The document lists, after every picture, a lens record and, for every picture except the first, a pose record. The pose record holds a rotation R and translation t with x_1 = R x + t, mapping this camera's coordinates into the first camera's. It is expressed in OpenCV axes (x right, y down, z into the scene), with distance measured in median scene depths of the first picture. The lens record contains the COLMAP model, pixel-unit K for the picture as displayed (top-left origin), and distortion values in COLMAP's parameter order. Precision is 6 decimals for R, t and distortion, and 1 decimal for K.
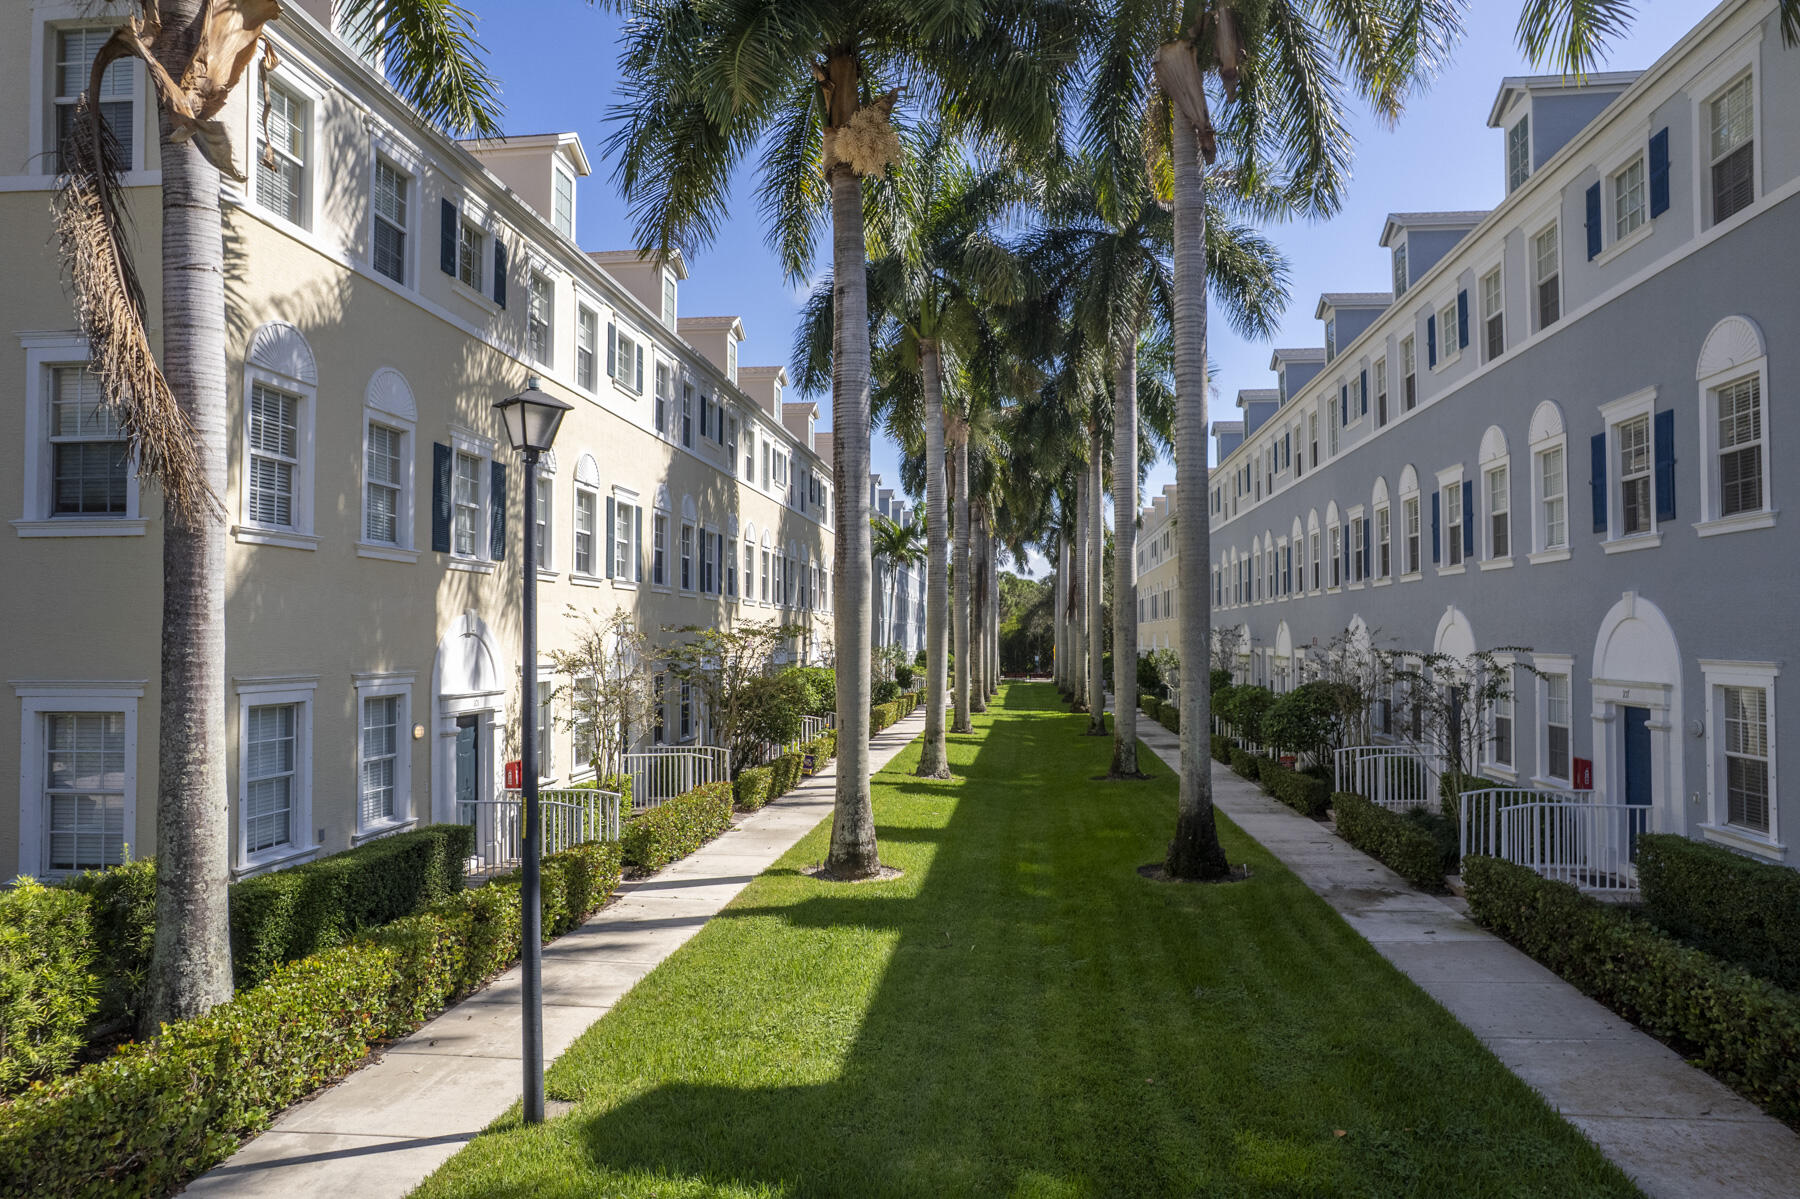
lens RADIAL K [[1154.3, 0, 903.5], [0, 1154.3, 606.3], [0, 0, 1]] dist [-0.076809, 0.073070]
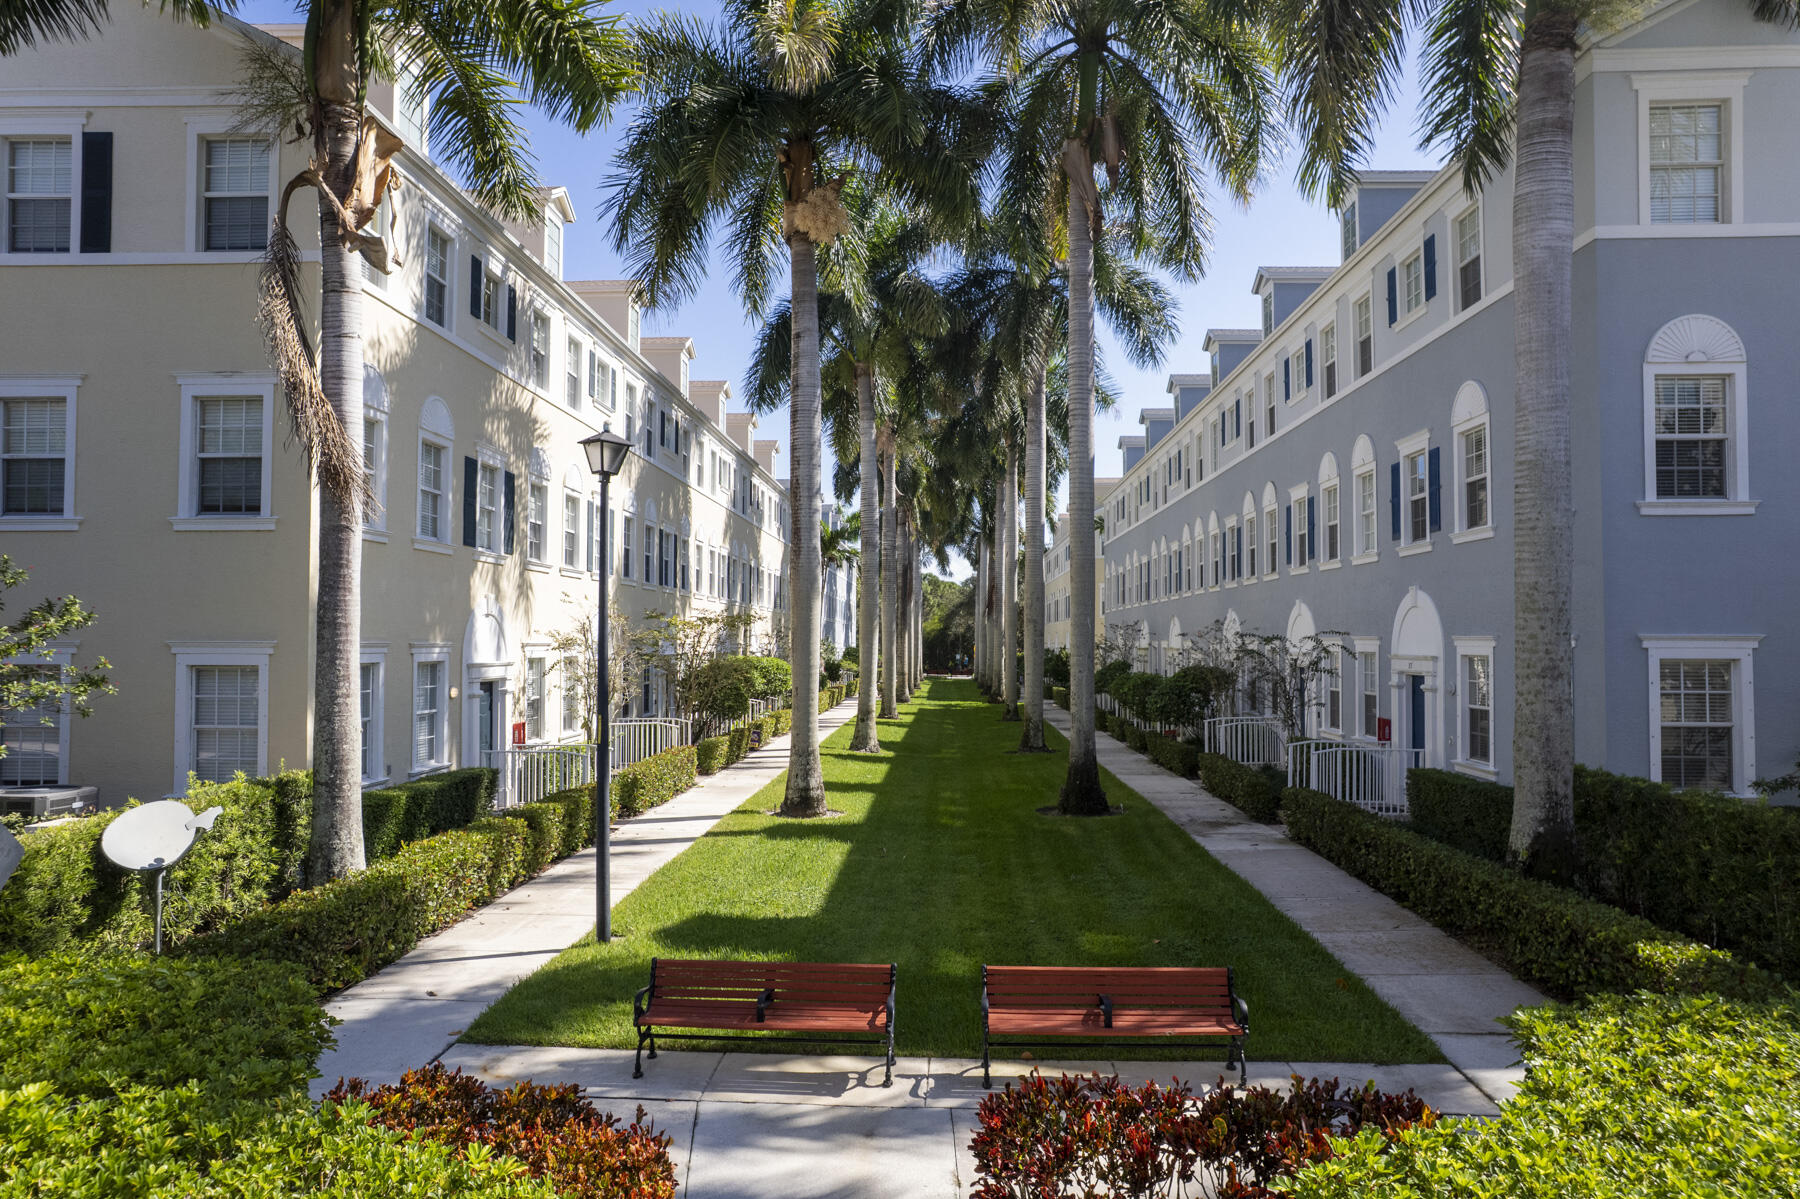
lens RADIAL K [[1147.2, 0, 908.3], [0, 1147.2, 606.6], [0, 0, 1]] dist [-0.056329, 0.000285]
pose [[0.997446, 0.006569, 0.071124, -0.021678], [-0.006444, 0.999977, -0.001992, 0.014466], [-0.071135, 0.001528, 0.997466, -0.215585]]
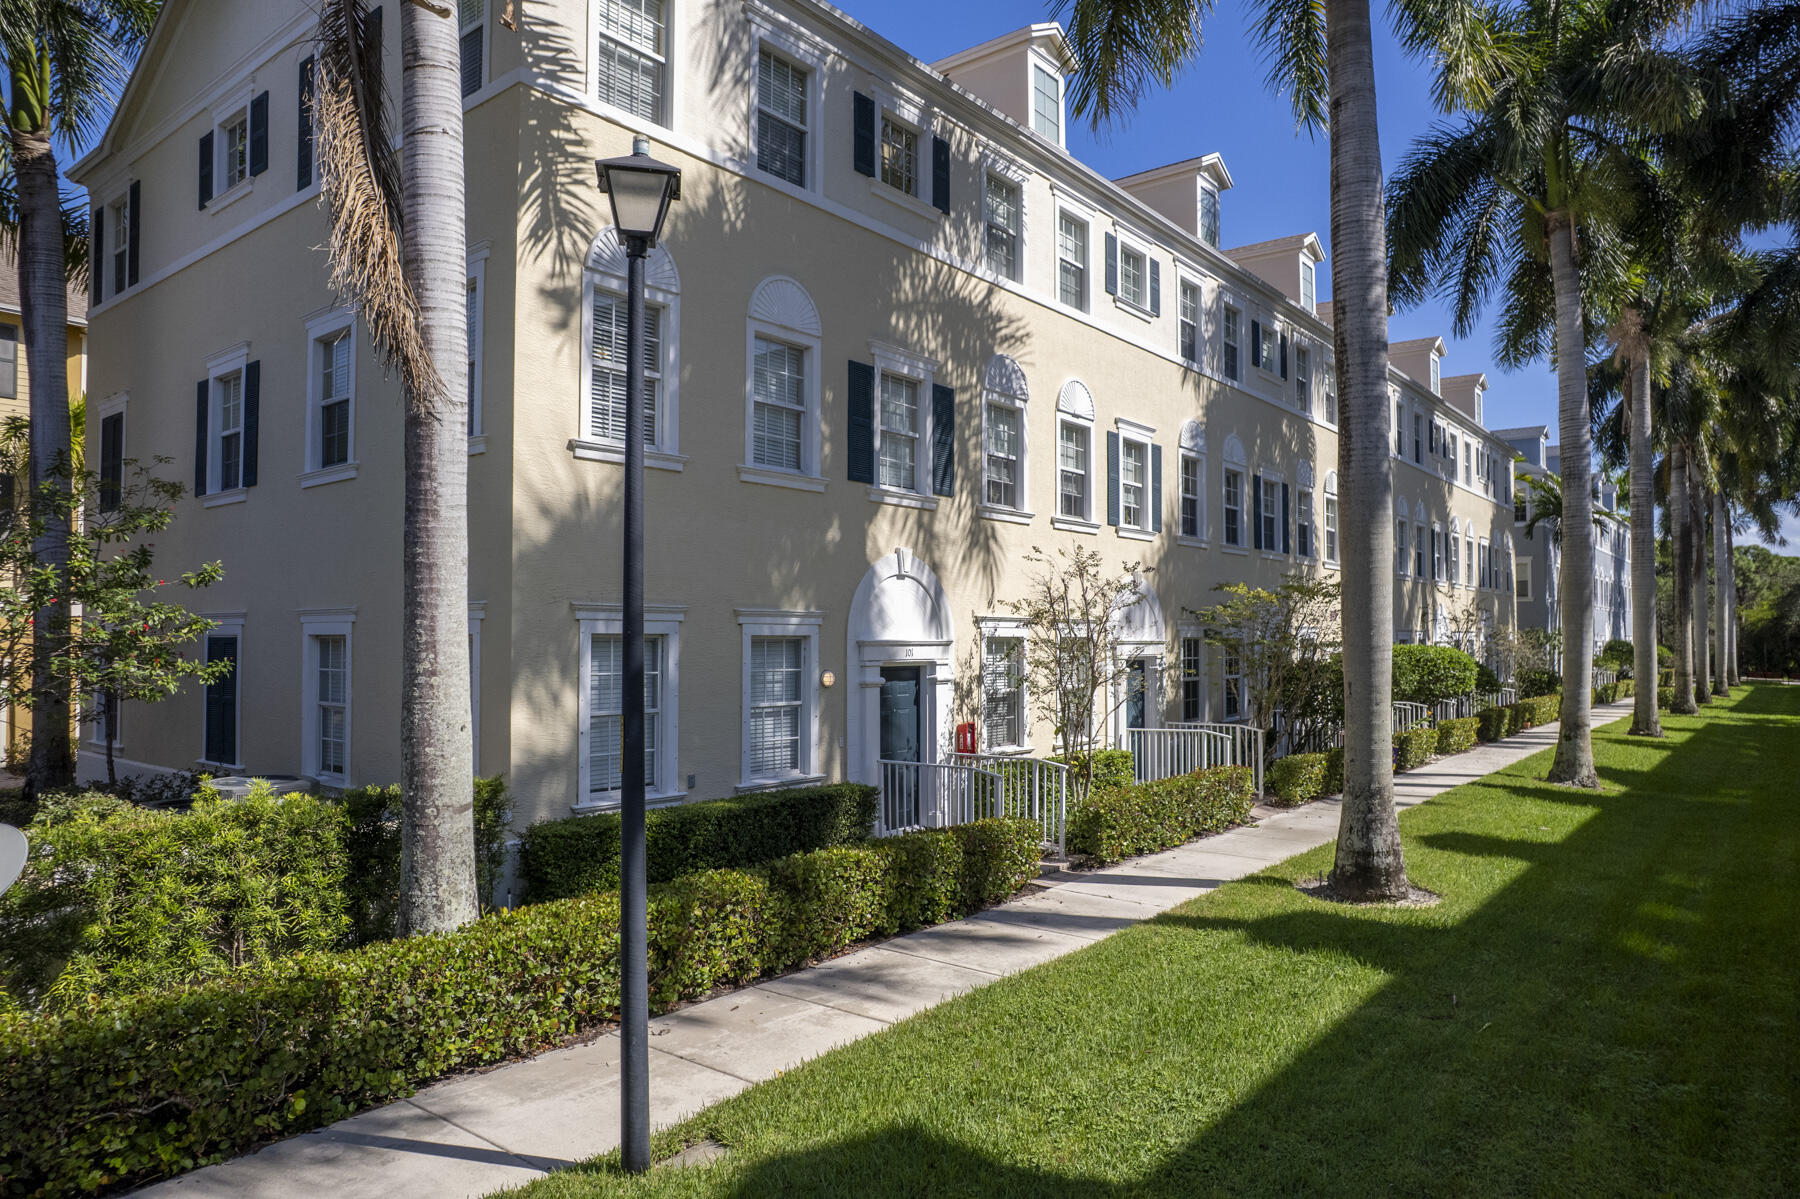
lens RADIAL K [[1154.3, 0, 903.5], [0, 1154.3, 606.3], [0, 0, 1]] dist [-0.076809, 0.073070]
pose [[0.843519, -0.011456, -0.536978, 0.097996], [0.011889, 0.999926, -0.002658, 0.047484], [0.536968, -0.004142, 0.843592, 0.227462]]
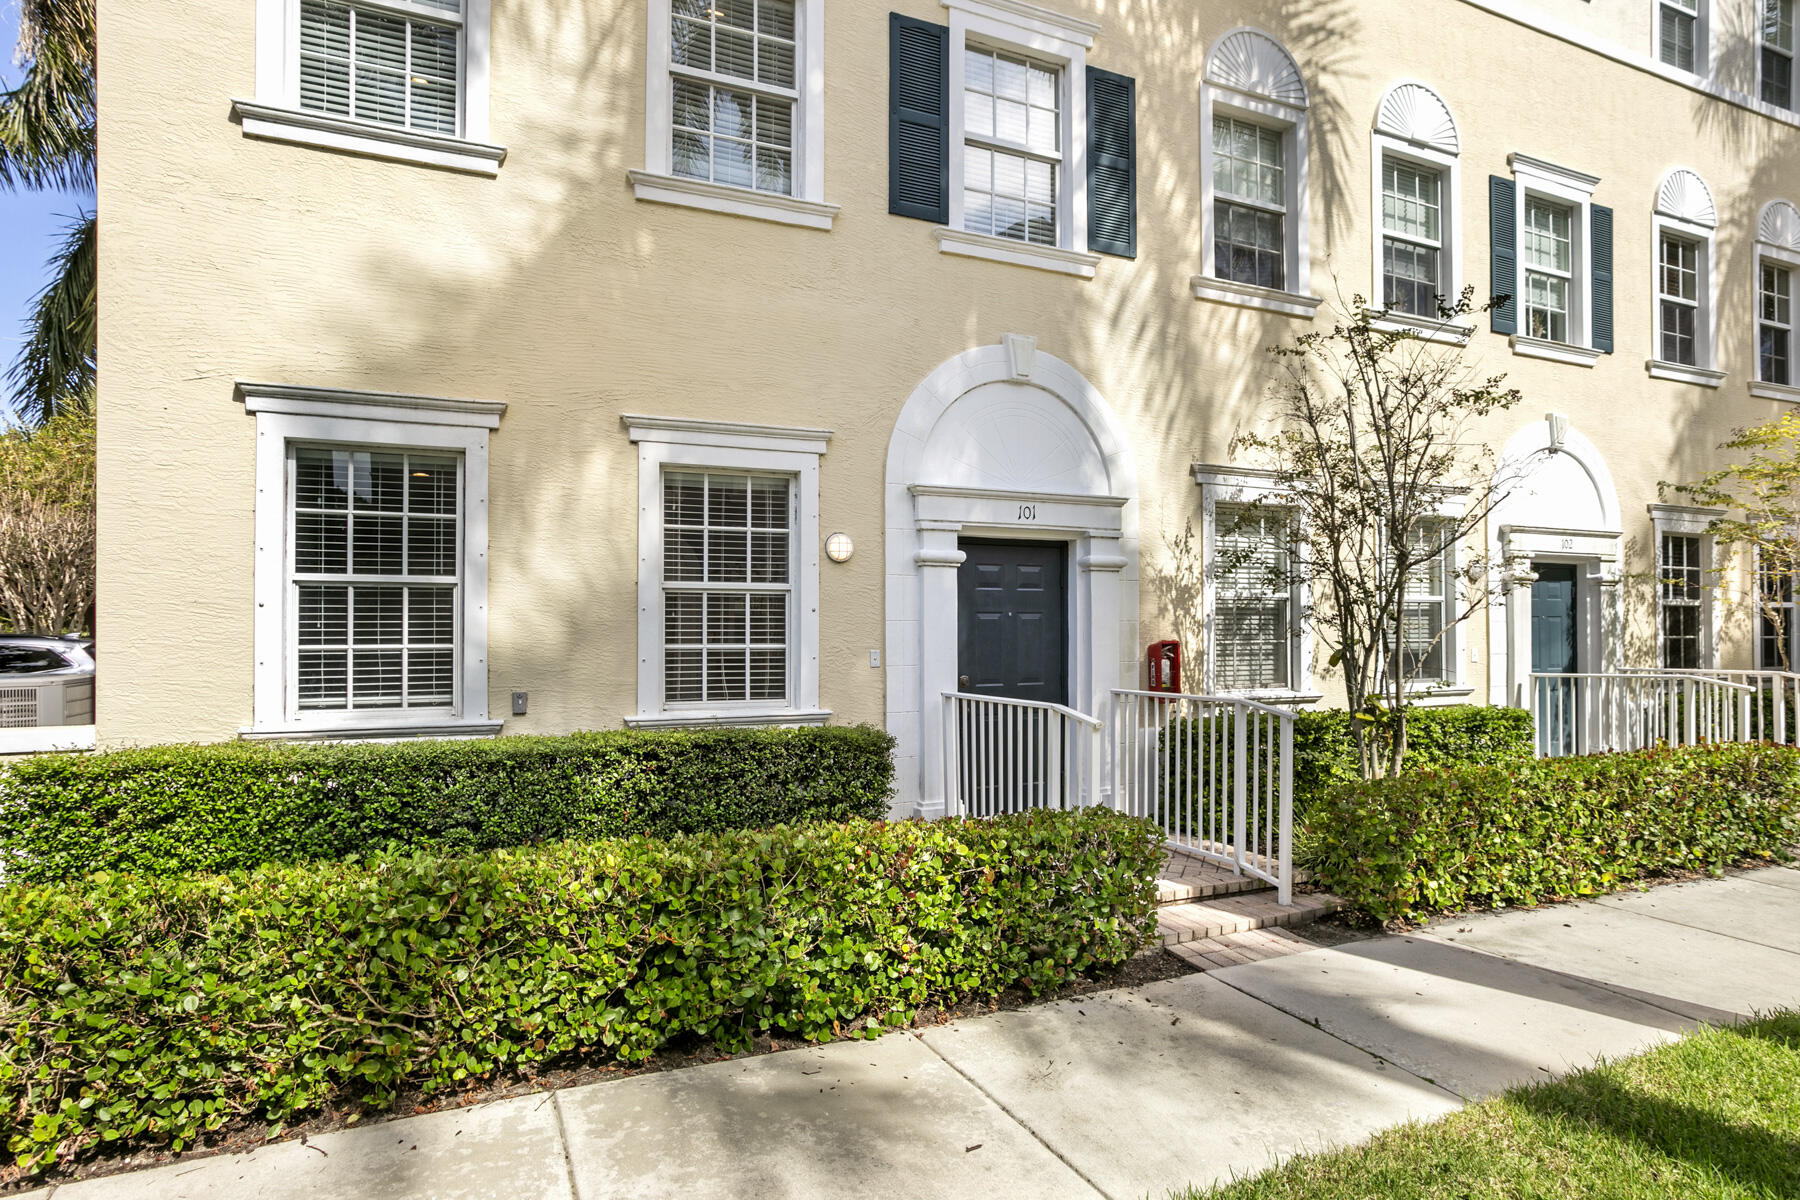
lens RADIAL K [[985.0, 0, 895.2], [0, 985.0, 623.8], [0, 0, 1]] dist [-0.054784, 0.036560]
pose [[0.499437, -0.002965, -0.866345, -0.017594], [0.024771, 0.999634, 0.010859, 0.120490], [0.865996, -0.026883, 0.499328, 0.681743]]
